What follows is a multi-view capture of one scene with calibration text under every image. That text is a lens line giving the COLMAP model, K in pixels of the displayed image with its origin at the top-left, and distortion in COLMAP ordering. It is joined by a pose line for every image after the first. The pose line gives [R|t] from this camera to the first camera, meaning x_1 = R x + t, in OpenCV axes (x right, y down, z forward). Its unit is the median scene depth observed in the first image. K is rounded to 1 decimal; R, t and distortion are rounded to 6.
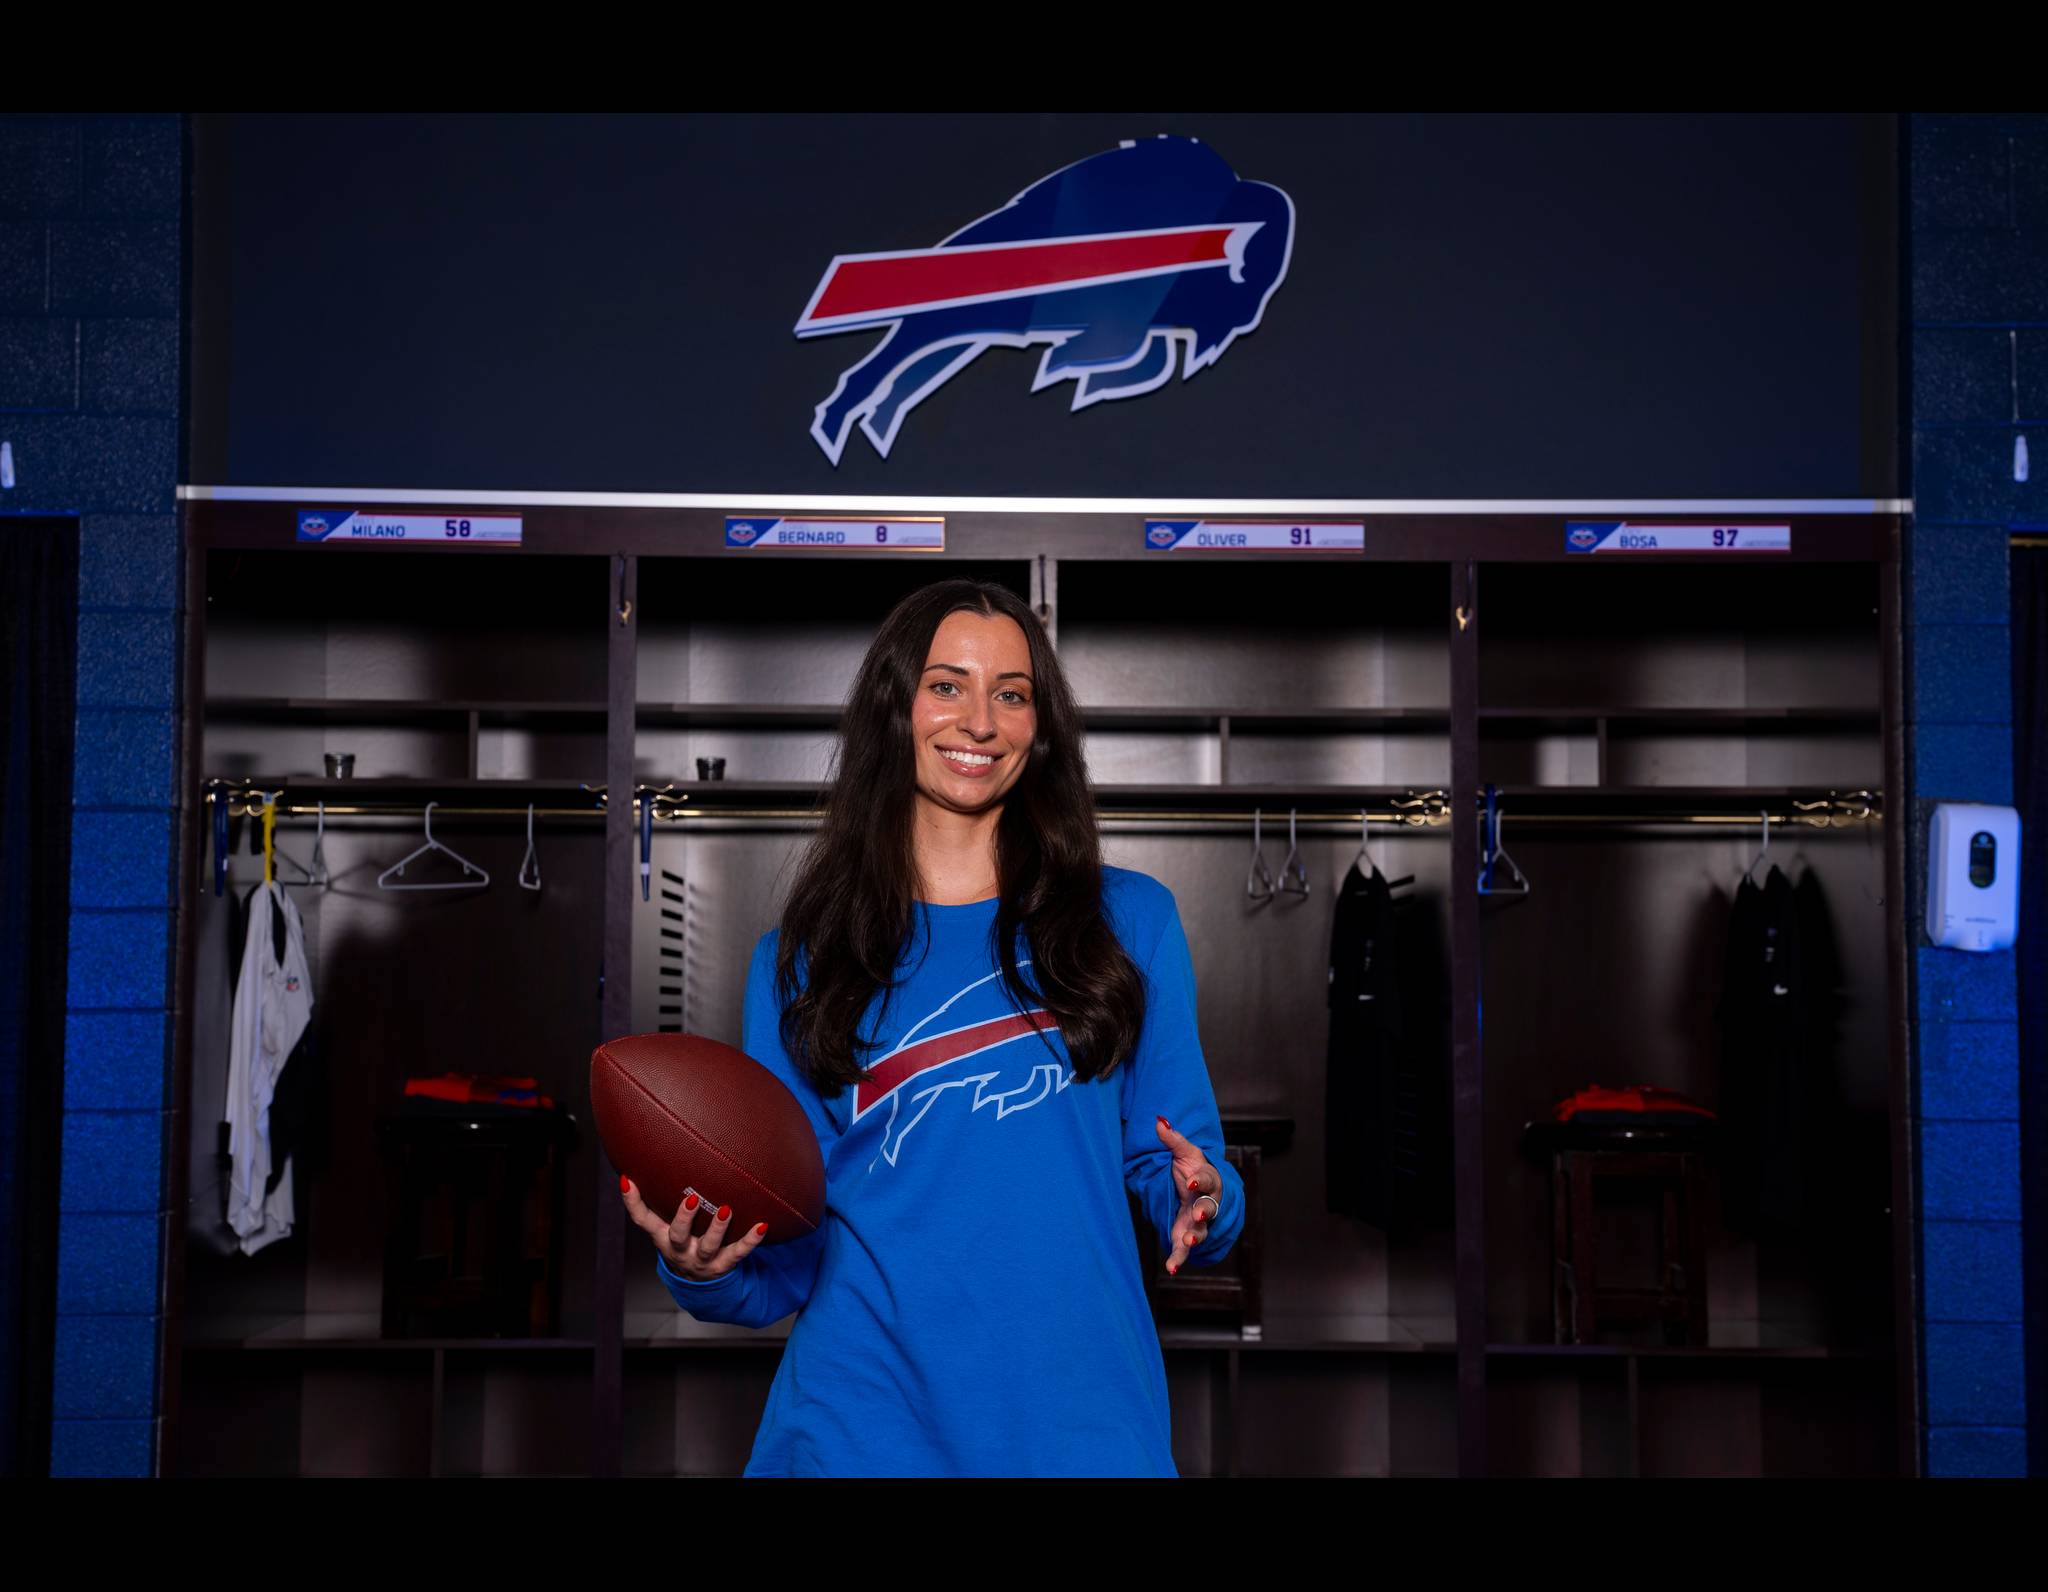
lens RADIAL K [[3020.5, 0, 1023.7], [0, 3020.5, 802.2], [0, 0, 1]] dist [0.297022, -0.833190]
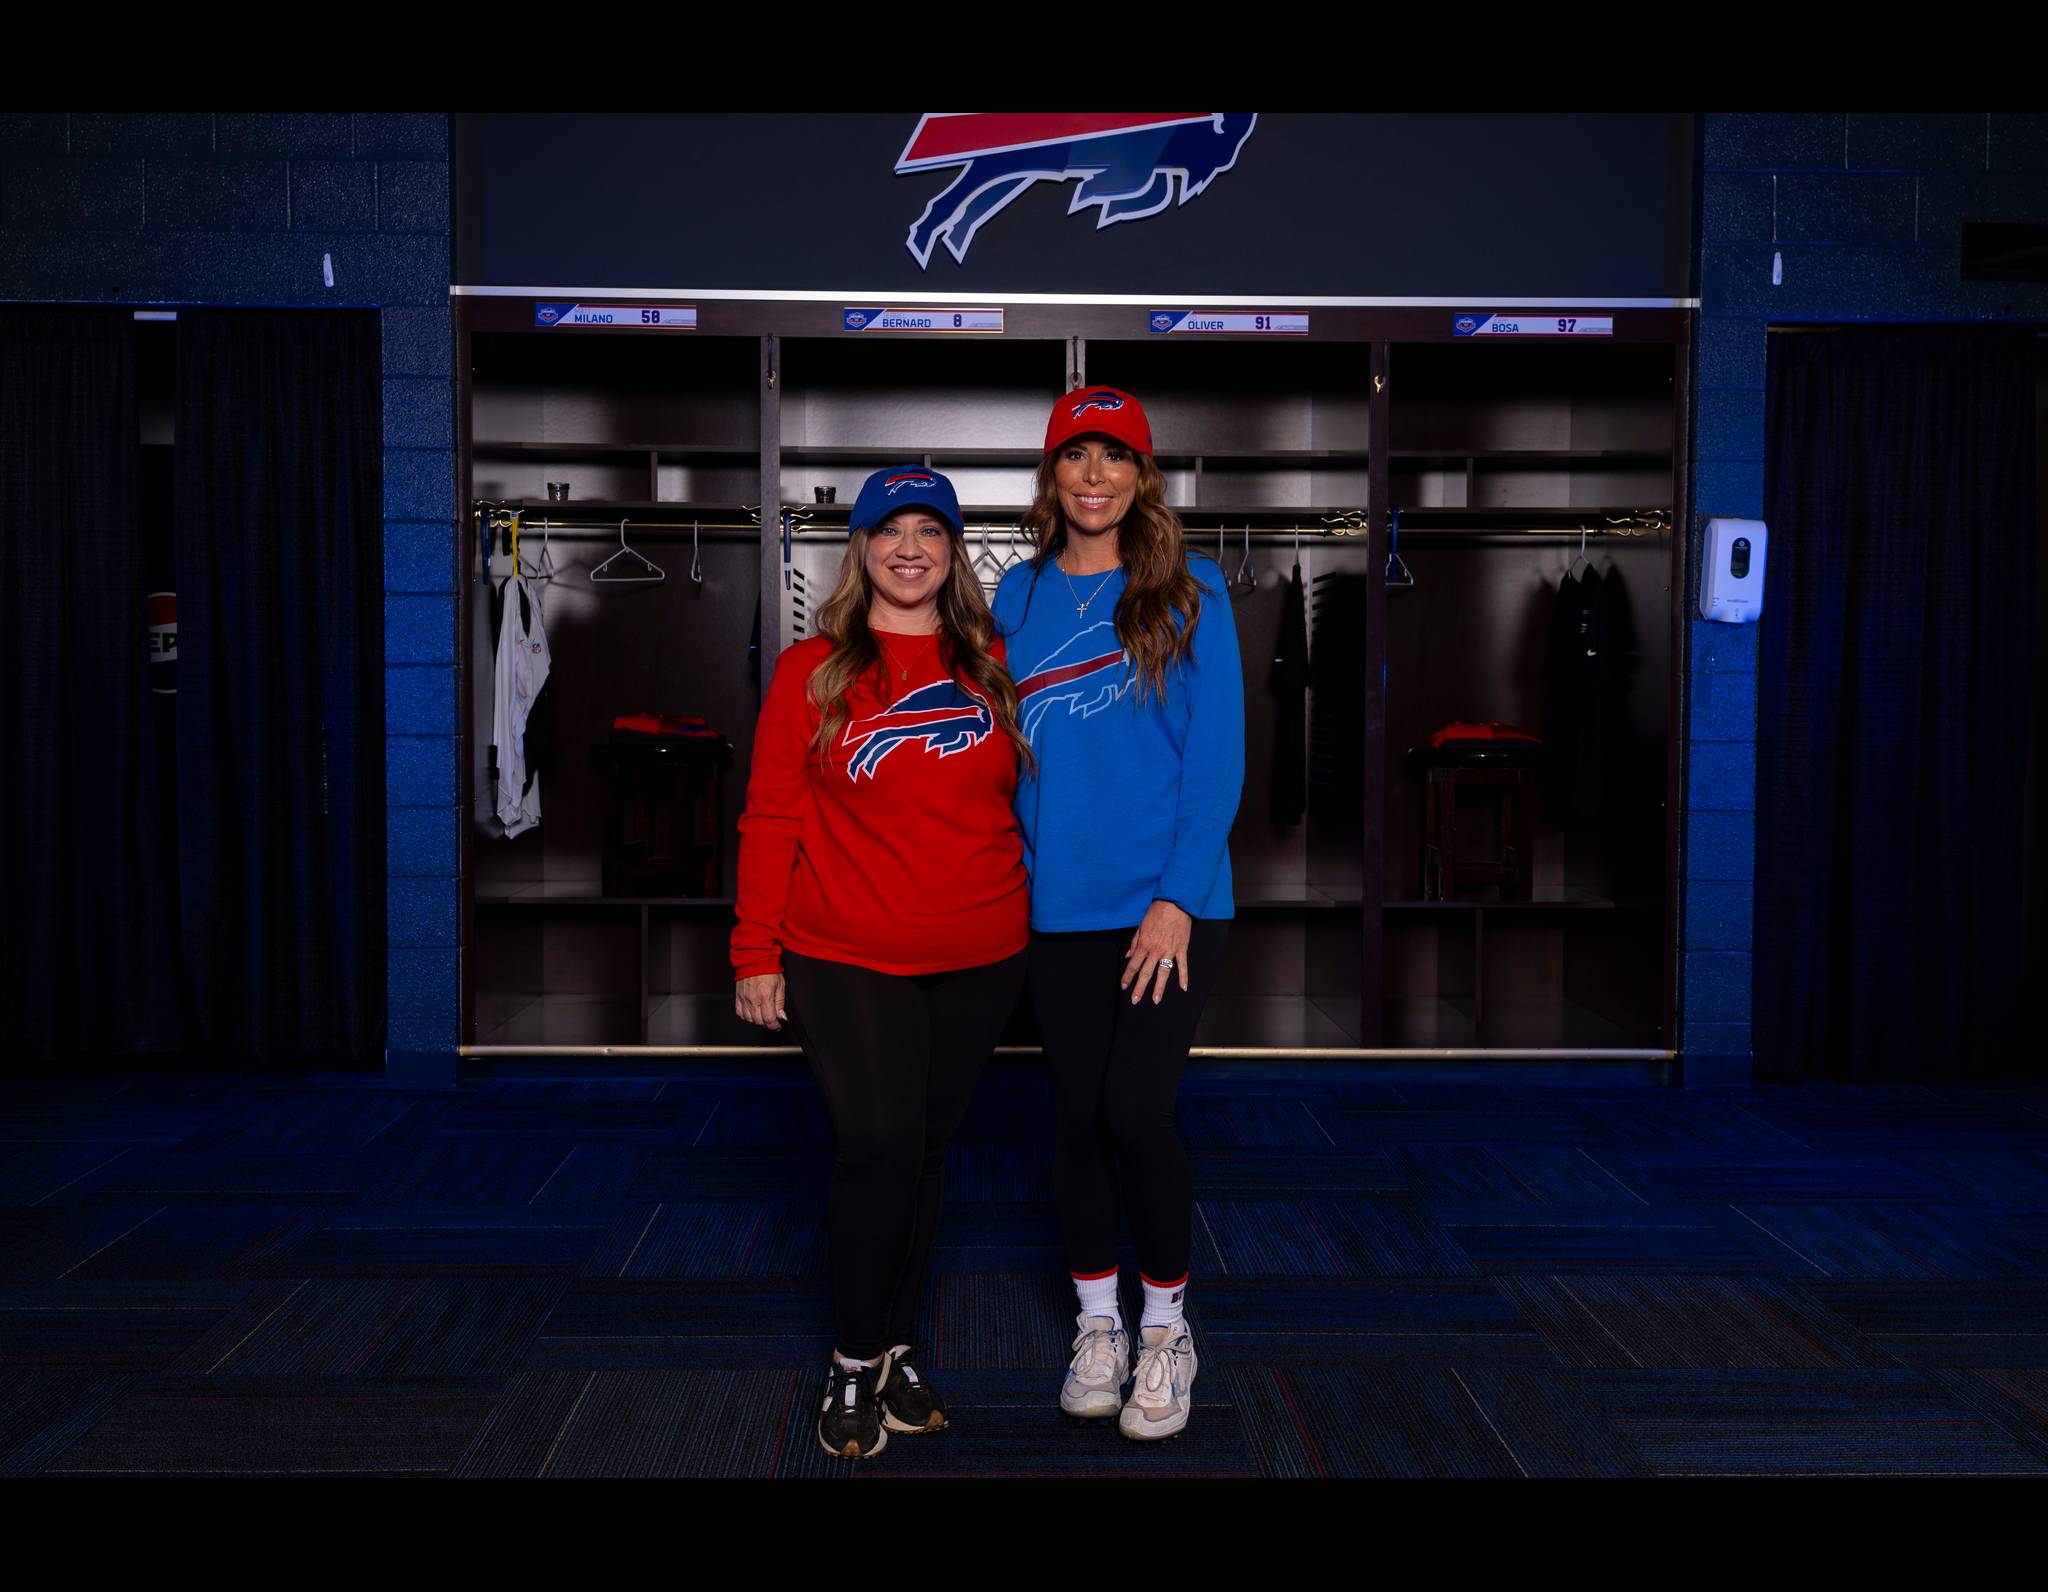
lens RADIAL K [[2258.8, 0, 1021.0], [0, 2258.8, 792.6], [0, 0, 1]] dist [0.083844, -0.183390]
pose [[0.999913, -0.000621, 0.013197, -0.031916], [-0.000918, 0.993215, 0.116293, 0.004268], [-0.013180, -0.116295, 0.993127, -0.043191]]
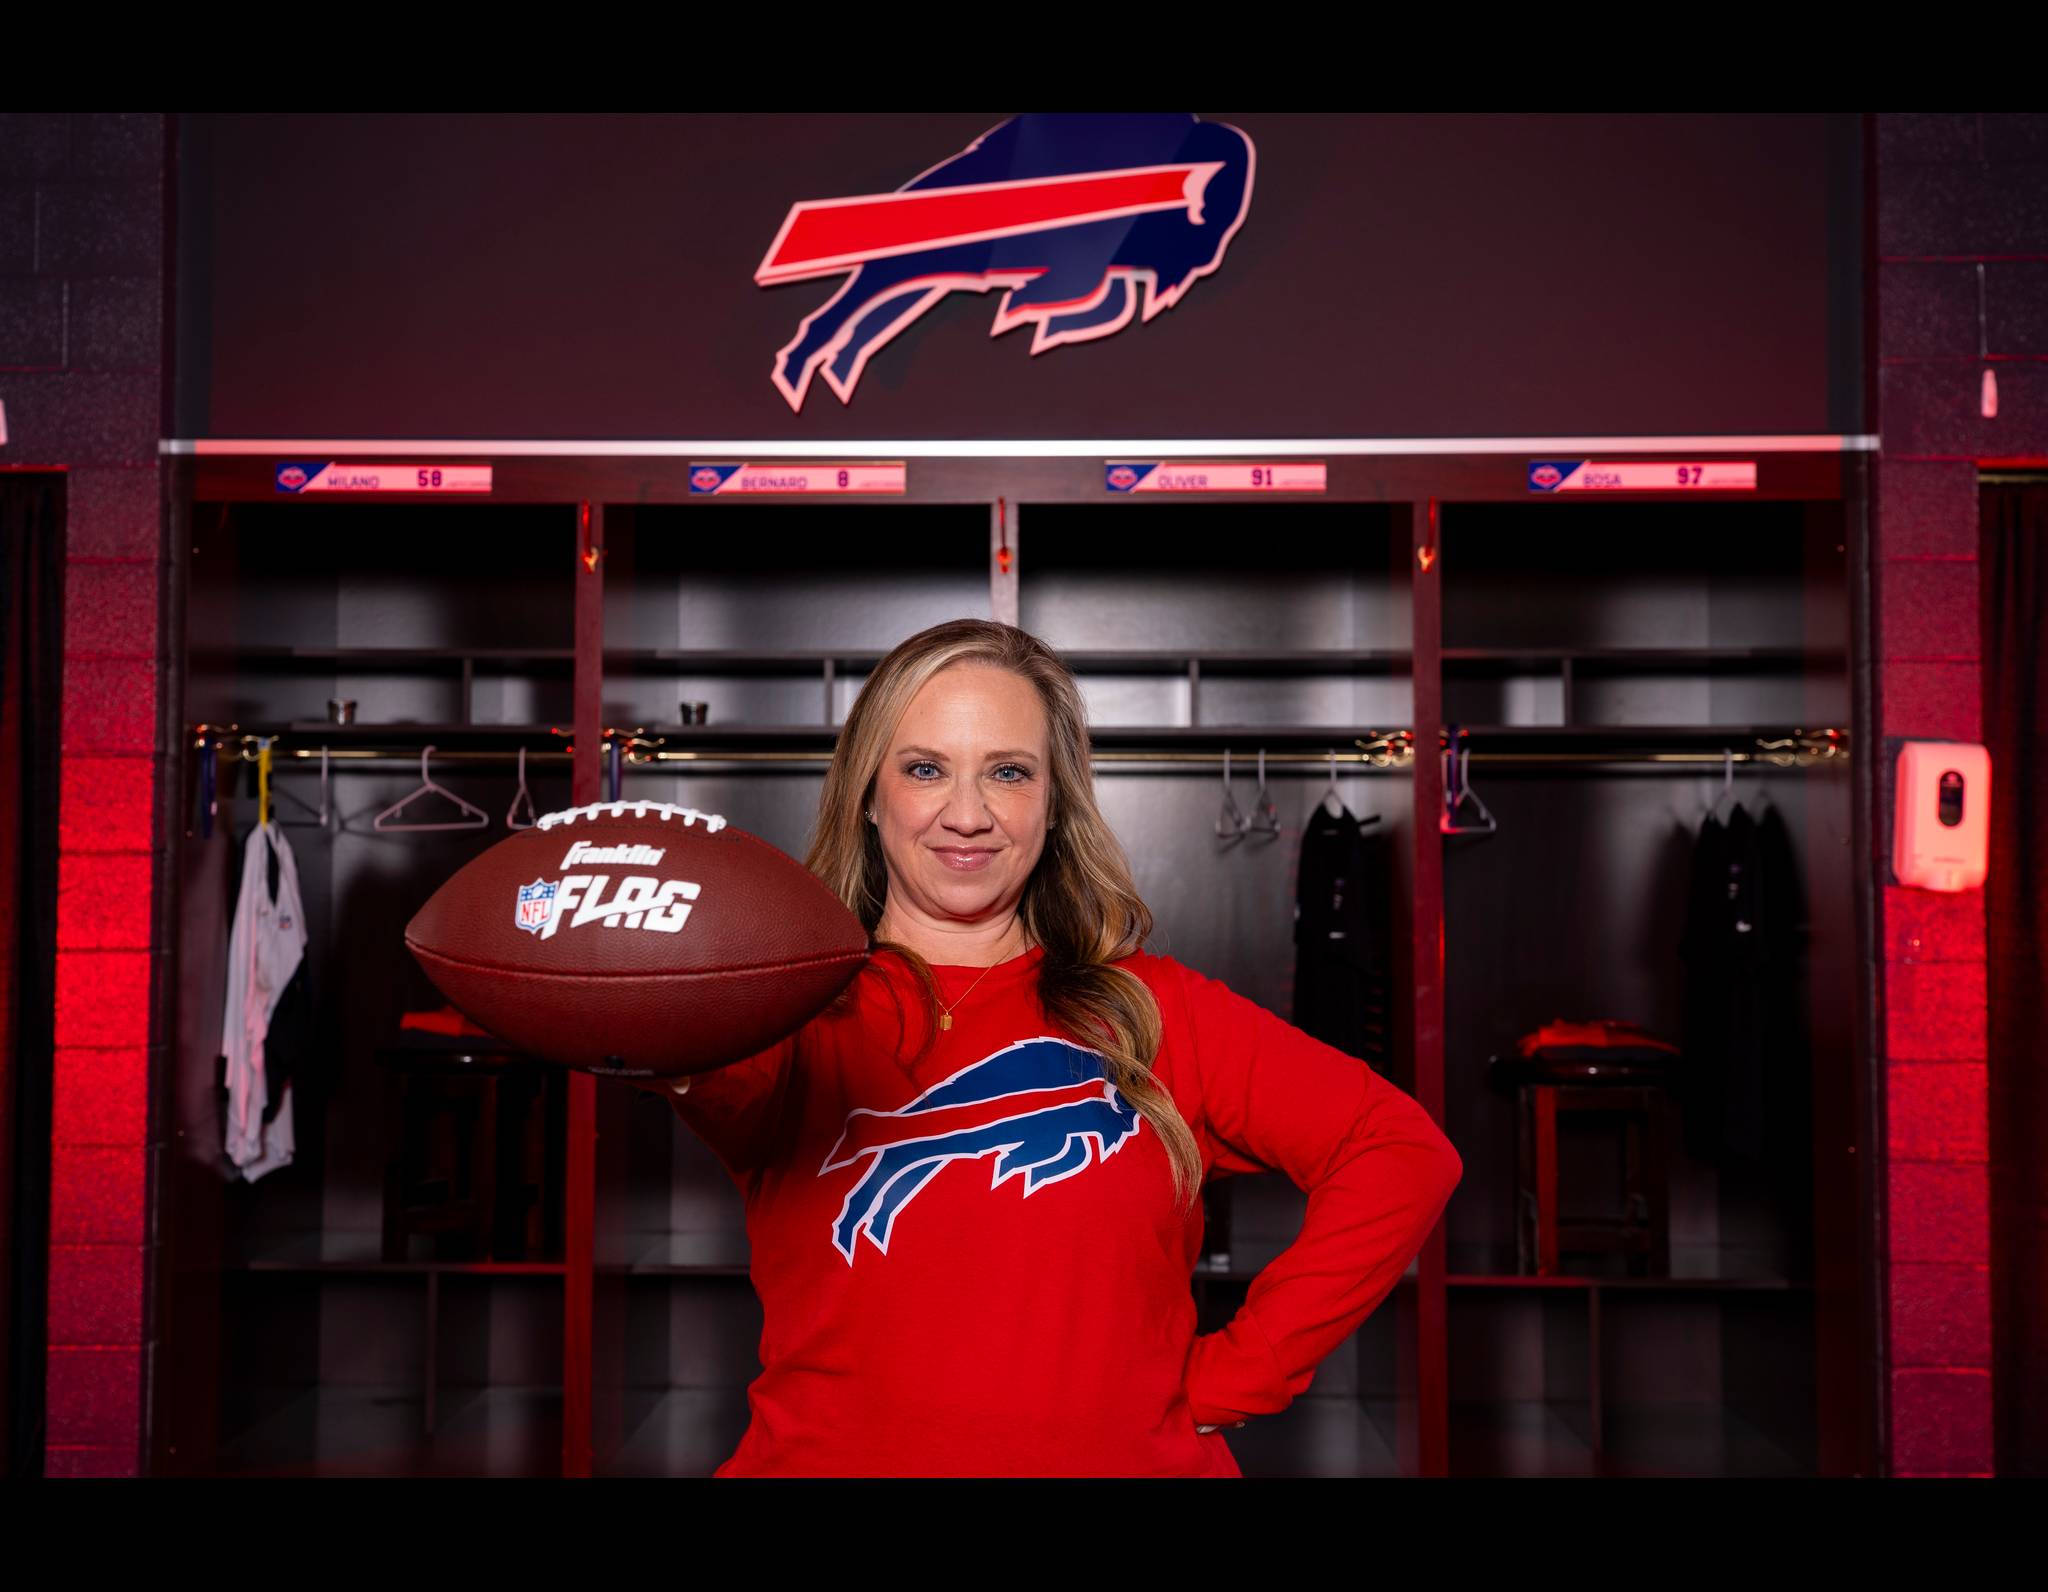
lens RADIAL K [[2598.5, 0, 935.2], [0, 2598.5, 786.7], [0, 0, 1]] dist [0.115900, -0.258601]
pose [[0.998596, -0.003316, -0.052875, 0.029037], [0.004258, 0.999834, 0.017708, -0.001509], [0.052807, -0.017908, 0.998444, 0.136296]]
